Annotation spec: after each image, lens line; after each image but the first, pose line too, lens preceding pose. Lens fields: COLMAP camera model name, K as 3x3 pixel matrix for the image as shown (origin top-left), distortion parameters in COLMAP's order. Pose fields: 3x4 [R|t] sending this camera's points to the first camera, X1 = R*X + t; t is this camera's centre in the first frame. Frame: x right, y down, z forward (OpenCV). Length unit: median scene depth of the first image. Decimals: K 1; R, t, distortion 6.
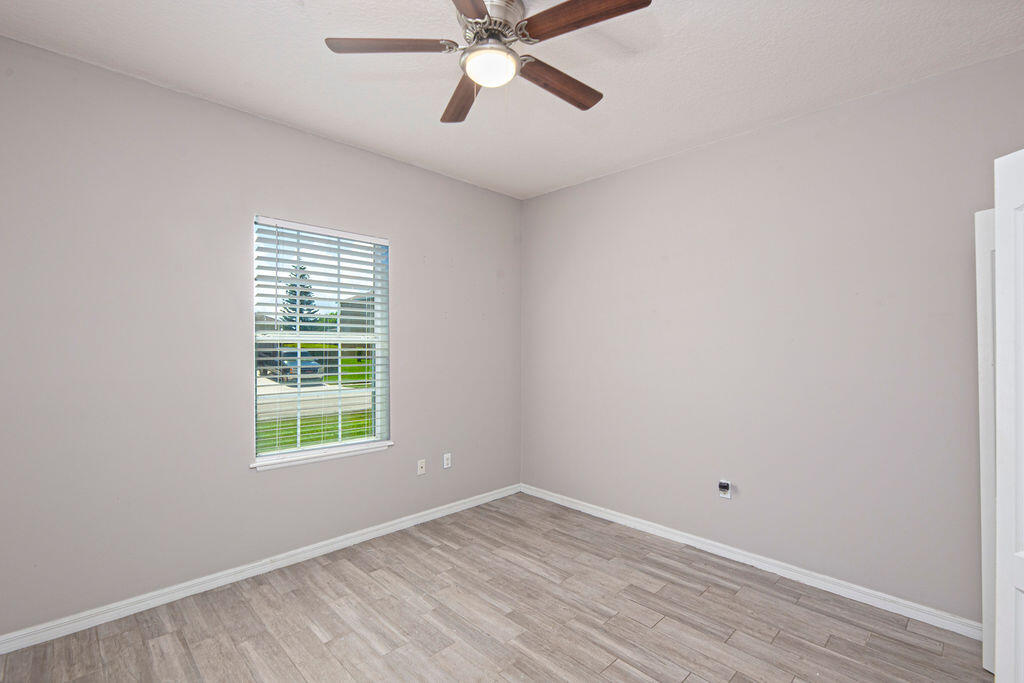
lens RADIAL K [[457.9, 0, 511.4], [0, 457.9, 333.2], [0, 0, 1]] dist [-0.000479, -0.000178]
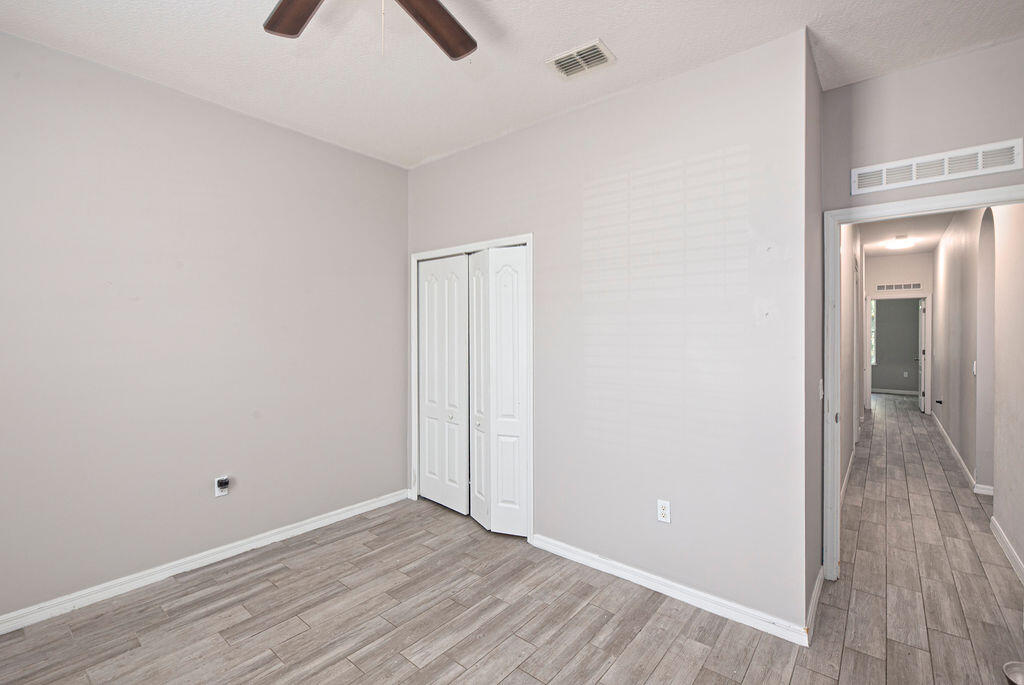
lens RADIAL K [[457.9, 0, 511.4], [0, 457.9, 334.2], [0, 0, 1]] dist [-0.000479, -0.000178]
pose [[-0.097595, -0.004608, 0.995216, -0.570612], [-0.024540, 0.999696, 0.002222, 0.021378], [-0.994924, -0.024205, -0.097678, 0.588815]]
